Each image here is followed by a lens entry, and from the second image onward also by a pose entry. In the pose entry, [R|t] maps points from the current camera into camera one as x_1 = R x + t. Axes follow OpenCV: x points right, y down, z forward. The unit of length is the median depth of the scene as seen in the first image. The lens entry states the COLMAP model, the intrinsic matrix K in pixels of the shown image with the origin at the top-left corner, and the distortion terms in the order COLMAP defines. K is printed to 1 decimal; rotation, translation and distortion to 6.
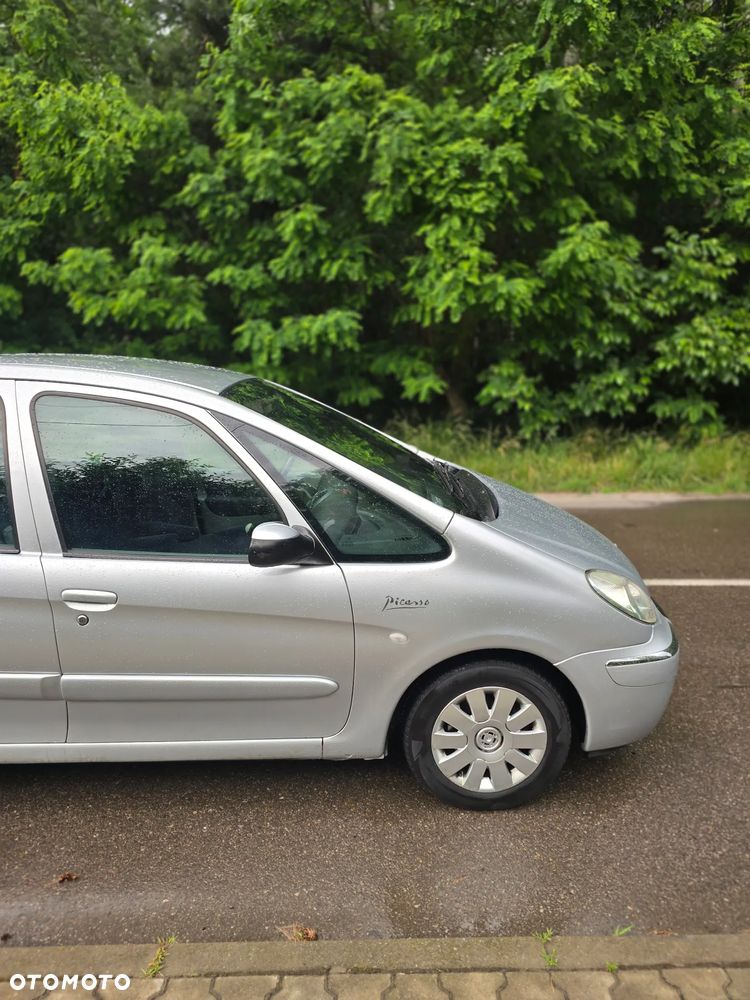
lens RADIAL K [[637.2, 0, 375.0], [0, 637.2, 500.0], [0, 0, 1]] dist [0.035748, -0.003976]
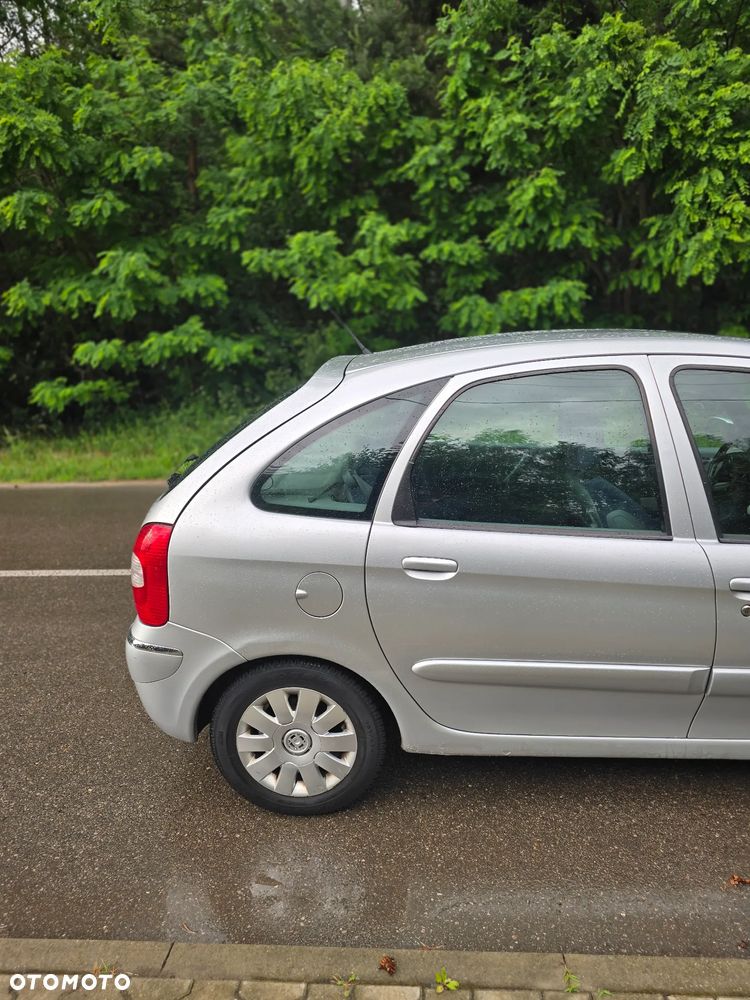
lens RADIAL K [[637.2, 0, 375.0], [0, 637.2, 500.0], [0, 0, 1]] dist [0.035748, -0.003976]
pose [[0.997713, -0.032228, -0.059416, -0.304982], [0.034010, 0.998994, 0.029225, -0.005740], [0.058415, -0.031179, 0.997805, 0.013311]]
